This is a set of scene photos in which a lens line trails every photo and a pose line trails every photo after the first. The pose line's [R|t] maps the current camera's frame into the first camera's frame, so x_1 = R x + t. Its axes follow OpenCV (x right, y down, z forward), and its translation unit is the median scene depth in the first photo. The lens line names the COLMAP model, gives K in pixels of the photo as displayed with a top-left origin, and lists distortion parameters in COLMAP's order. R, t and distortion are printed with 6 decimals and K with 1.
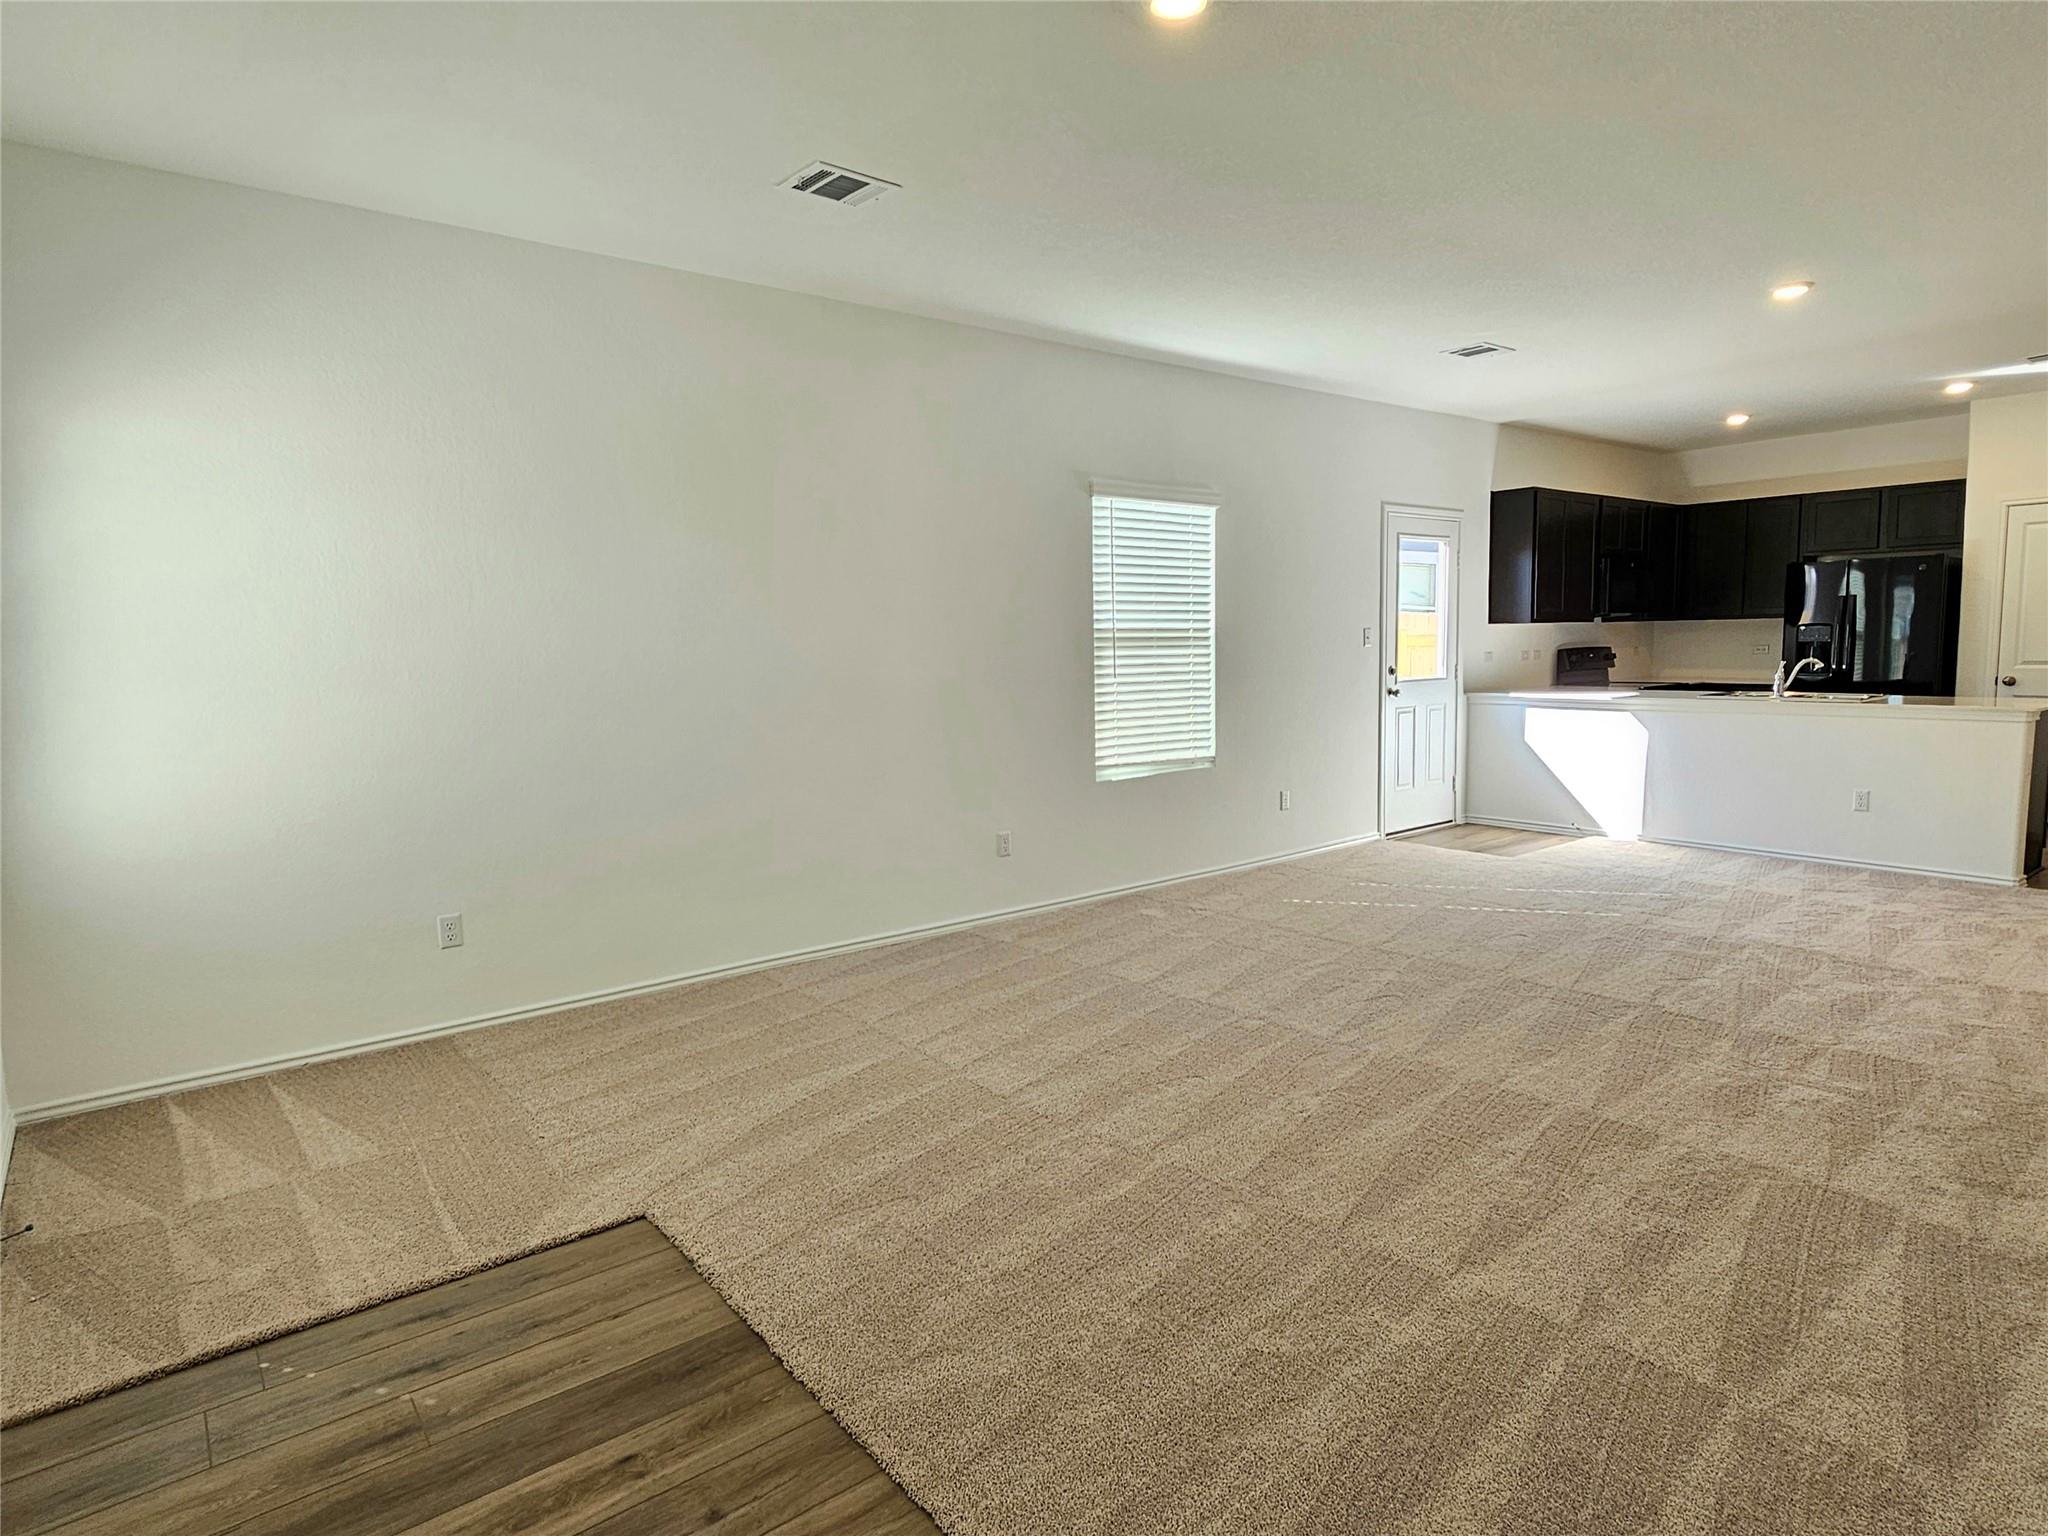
lens RADIAL K [[1138.5, 0, 1029.1], [0, 1138.5, 766.3], [0, 0, 1]] dist [-0.001846, -0.000719]
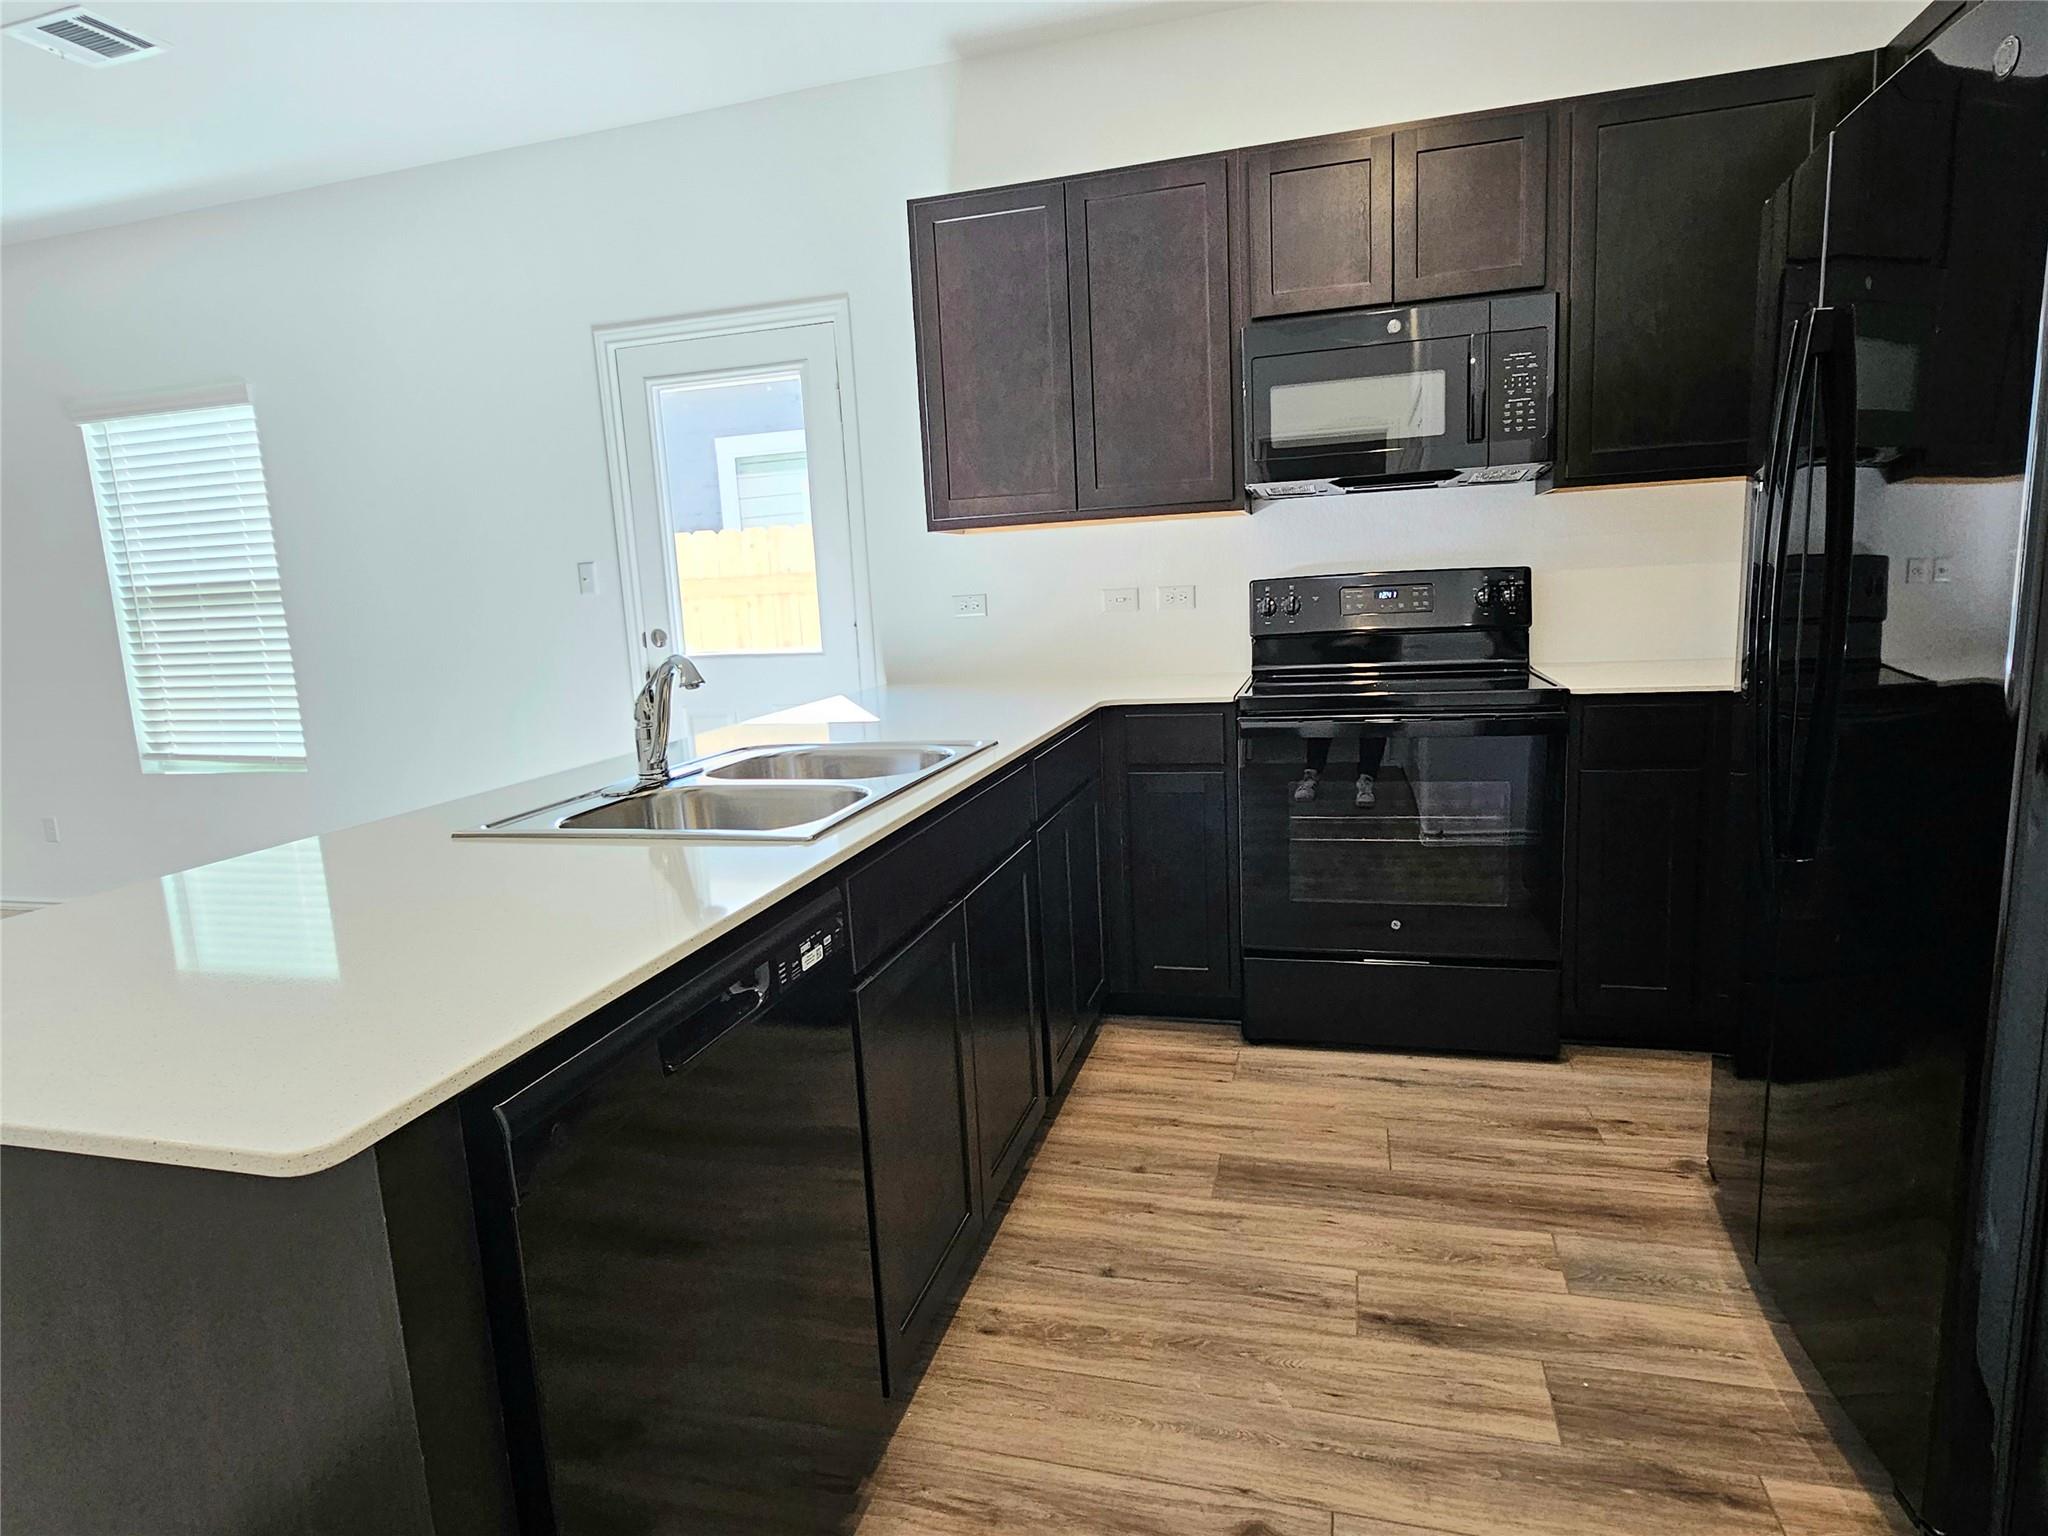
lens RADIAL K [[1138.5, 0, 1029.1], [0, 1138.5, 766.3], [0, 0, 1]] dist [-0.001846, -0.000719]
pose [[0.575827, 0.118713, -0.808907, 0.902604], [-0.050496, 0.992677, 0.109736, -0.094406], [0.816011, -0.022343, 0.577605, 0.857746]]
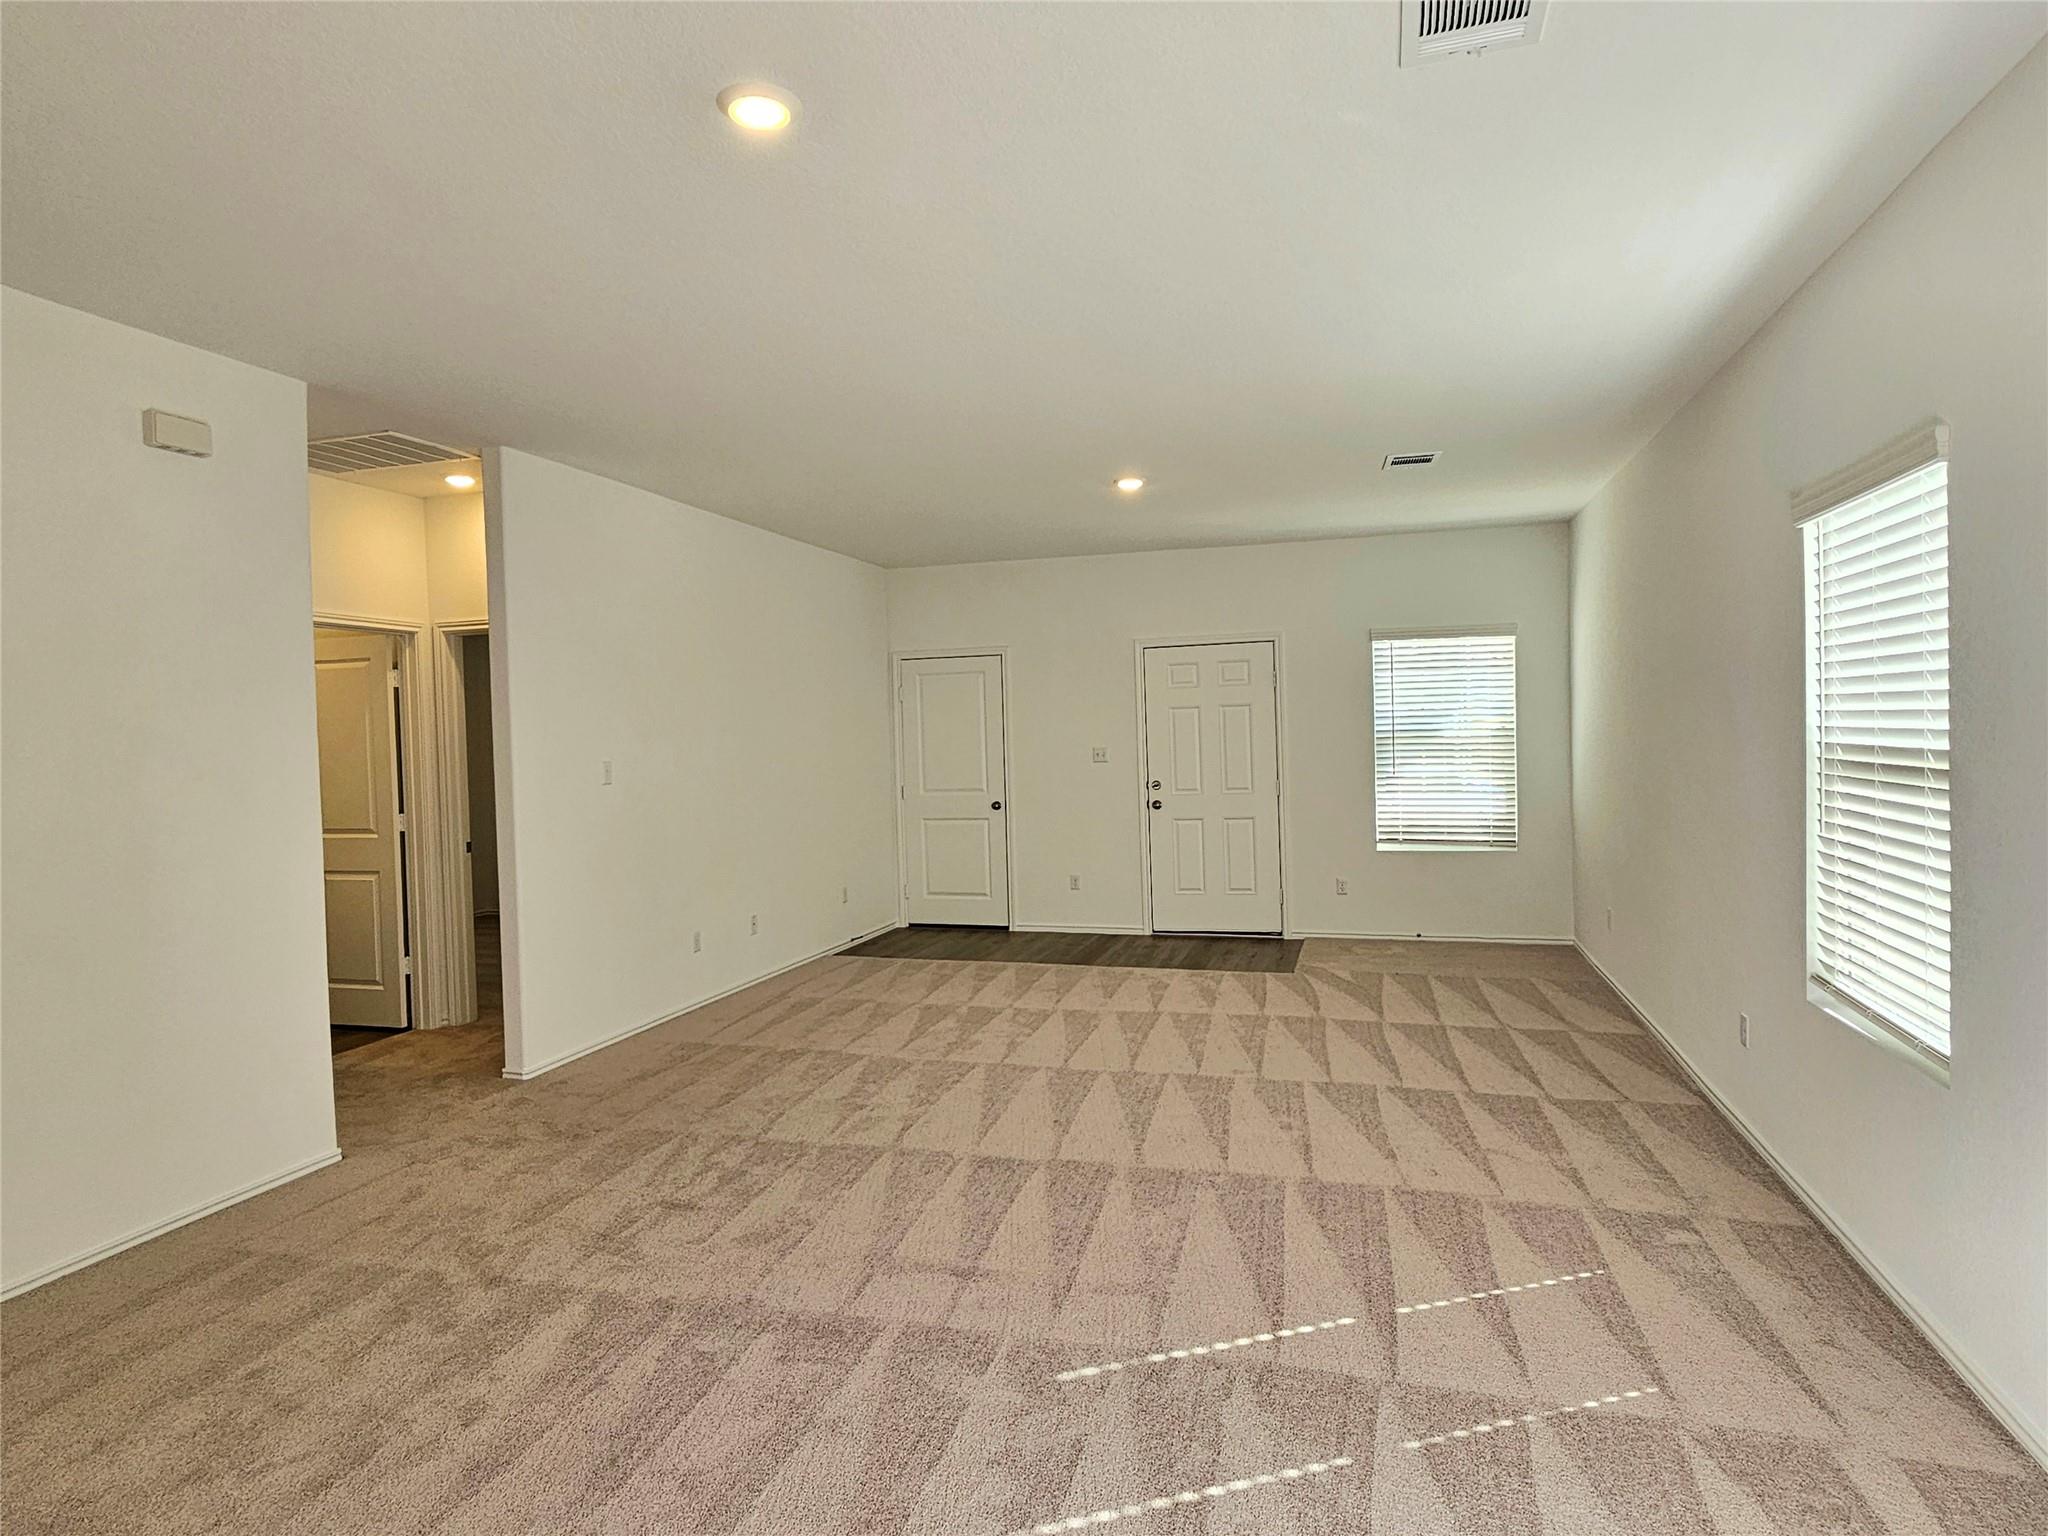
lens RADIAL K [[1138.5, 0, 1029.1], [0, 1138.5, 766.3], [0, 0, 1]] dist [-0.001846, -0.000719]
pose [[-0.824537, 0.053781, -0.563246, 0.589571], [-0.024078, 0.991235, 0.129894, -0.142447], [0.565295, 0.120664, -0.816015, 1.014300]]
